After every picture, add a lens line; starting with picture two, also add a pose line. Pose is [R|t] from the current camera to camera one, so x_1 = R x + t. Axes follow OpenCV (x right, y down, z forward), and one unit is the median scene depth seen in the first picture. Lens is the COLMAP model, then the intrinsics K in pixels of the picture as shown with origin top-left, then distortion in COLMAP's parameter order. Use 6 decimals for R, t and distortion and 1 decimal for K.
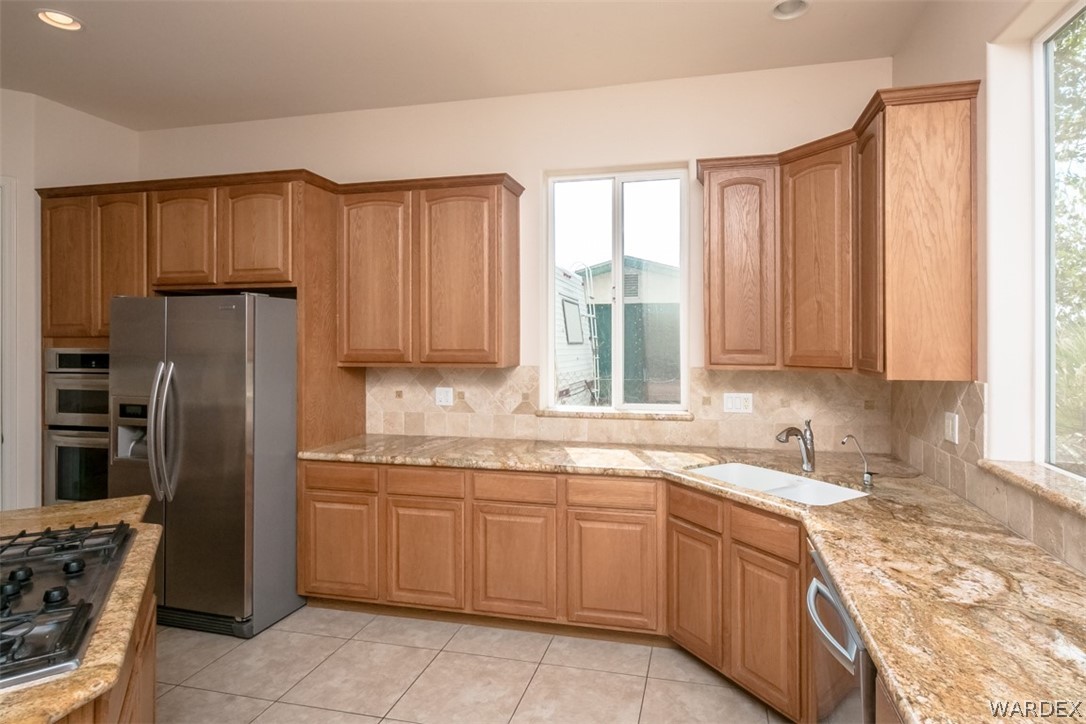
lens RADIAL K [[555.1, 0, 587.7], [0, 555.1, 341.2], [0, 0, 1]] dist [-0.000647, -0.000289]
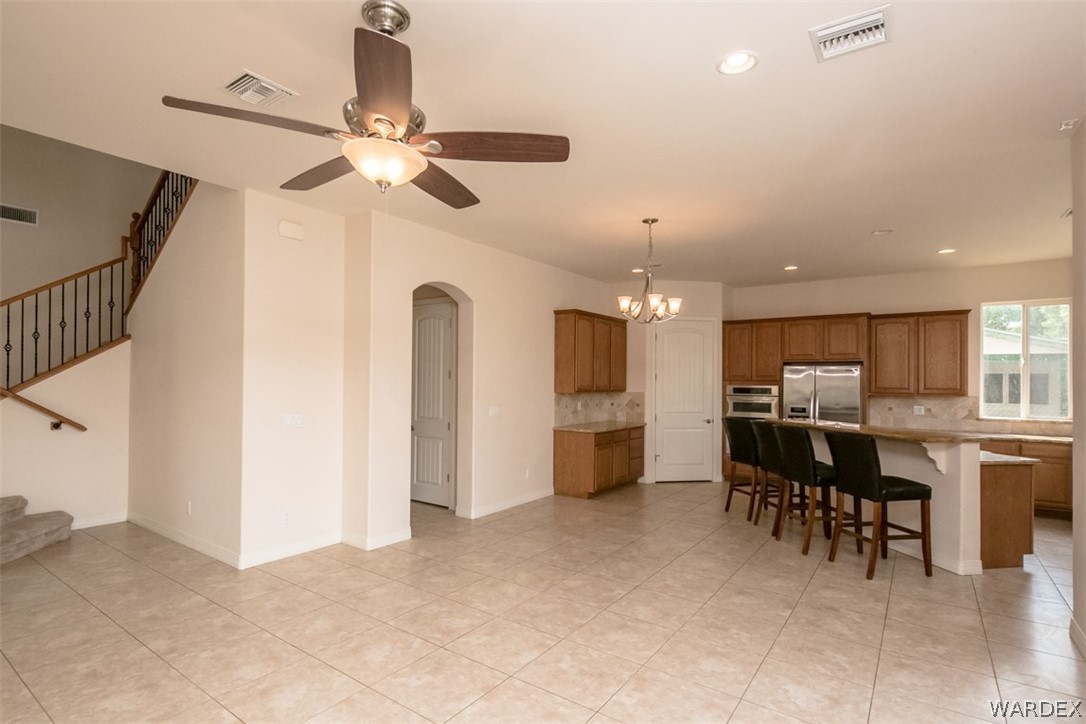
lens RADIAL K [[541.0, 0, 526.2], [0, 541.0, 383.5], [0, 0, 1]] dist [0.003885, 0.000223]
pose [[0.908147, 0.011232, -0.418501, -0.780731], [-0.008849, 0.999932, 0.007634, -0.005845], [0.418558, -0.003230, 0.908184, -1.569297]]
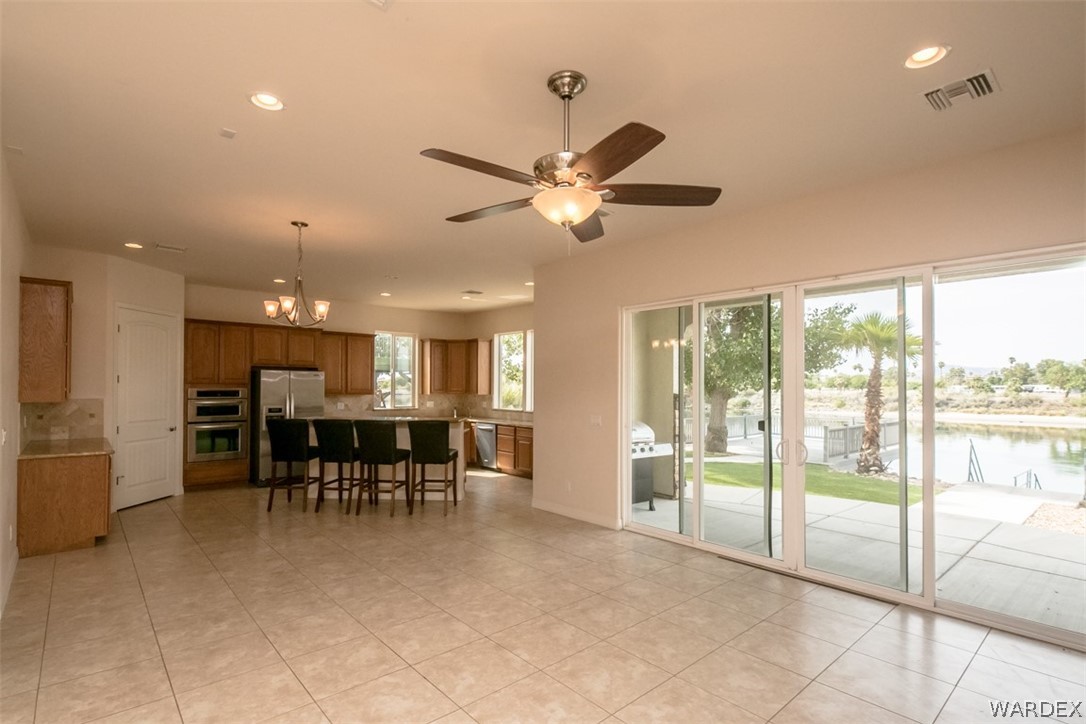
lens RADIAL K [[532.8, 0, 544.7], [0, 532.8, 381.3], [0, 0, 1]] dist [0.000576, -0.000634]
pose [[0.587585, 0.012755, 0.809062, -1.898092], [-0.006374, 0.999918, -0.011135, -0.000744], [-0.809137, 0.001386, 0.587618, -1.474521]]
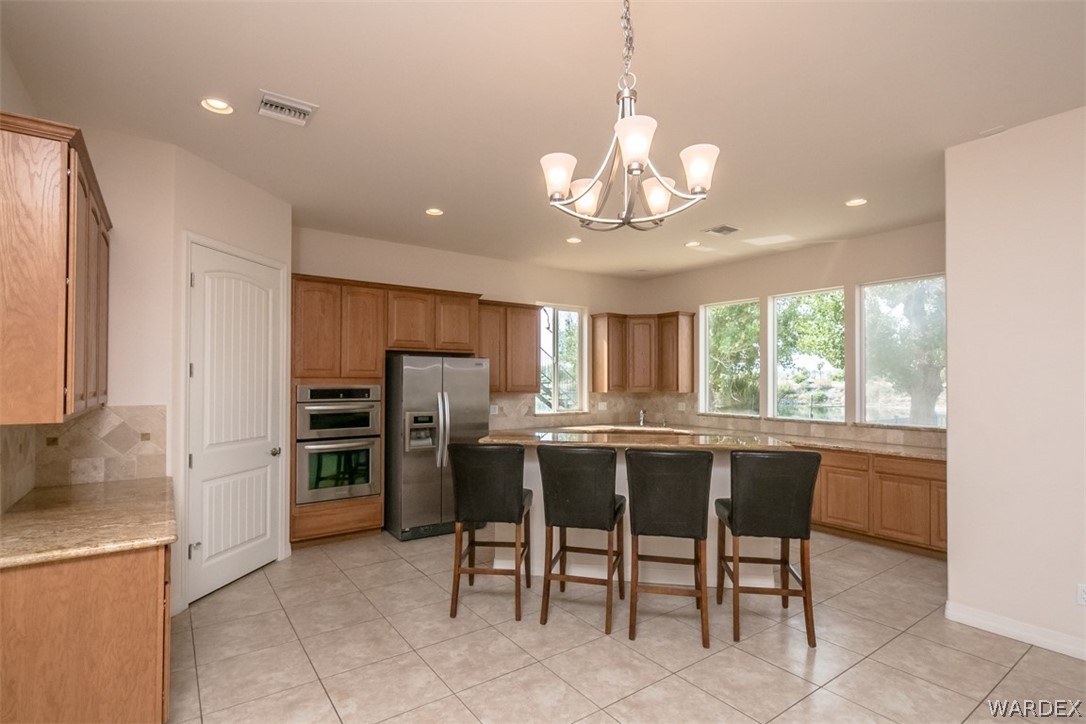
lens RADIAL K [[530.9, 0, 544.0], [0, 530.9, 372.9], [0, 0, 1]] dist [0.000731, 0.000201]
pose [[0.664700, 0.013805, 0.746983, -1.582599], [-0.003197, 0.999873, -0.015633, -0.000042], [-0.747104, 0.008004, 0.664659, -0.375638]]
